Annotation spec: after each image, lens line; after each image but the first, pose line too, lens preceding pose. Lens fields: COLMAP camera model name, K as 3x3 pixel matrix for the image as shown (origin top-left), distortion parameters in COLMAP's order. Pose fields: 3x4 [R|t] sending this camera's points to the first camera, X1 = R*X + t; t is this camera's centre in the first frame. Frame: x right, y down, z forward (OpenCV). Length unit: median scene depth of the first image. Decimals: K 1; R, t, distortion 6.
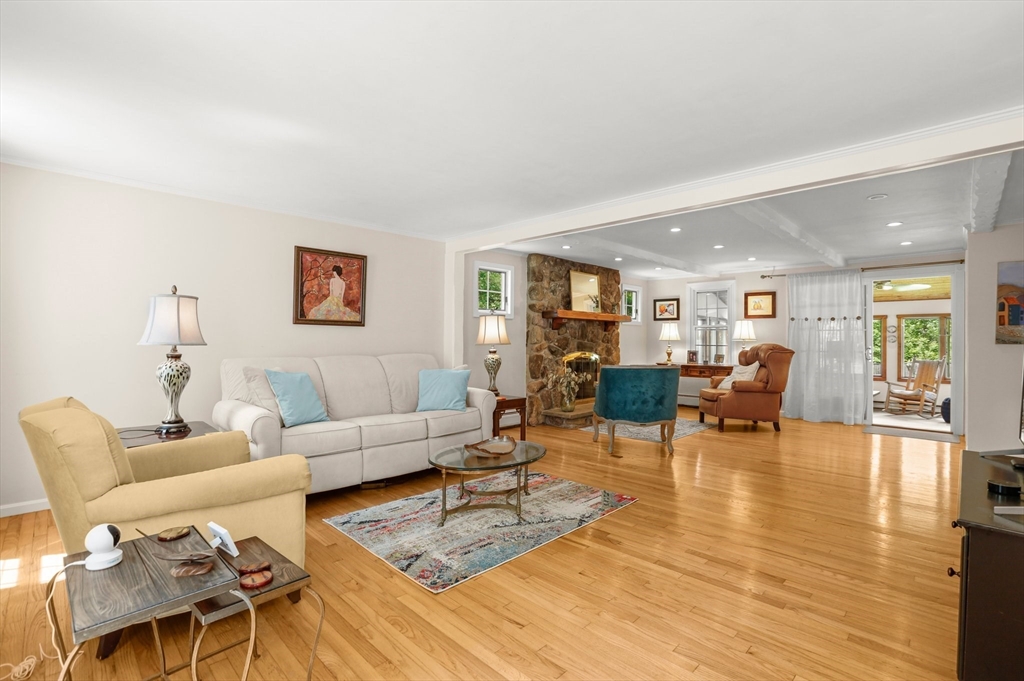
lens RADIAL K [[476.9, 0, 508.6], [0, 476.9, 323.6], [0, 0, 1]] dist [-0.072990, 0.037149]
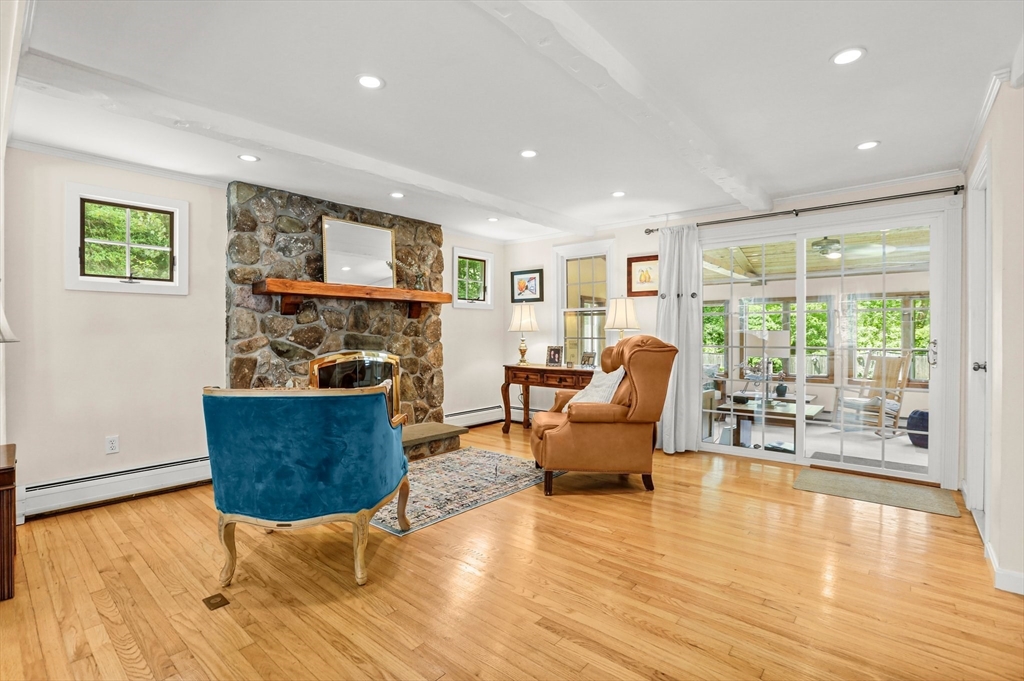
lens RADIAL K [[476.9, 0, 508.6], [0, 476.9, 323.6], [0, 0, 1]] dist [-0.072990, 0.037149]
pose [[0.997390, -0.007933, 0.071764, 0.302126], [0.006663, 0.999817, 0.017914, 0.014110], [-0.071893, -0.017389, 0.997261, 0.365803]]
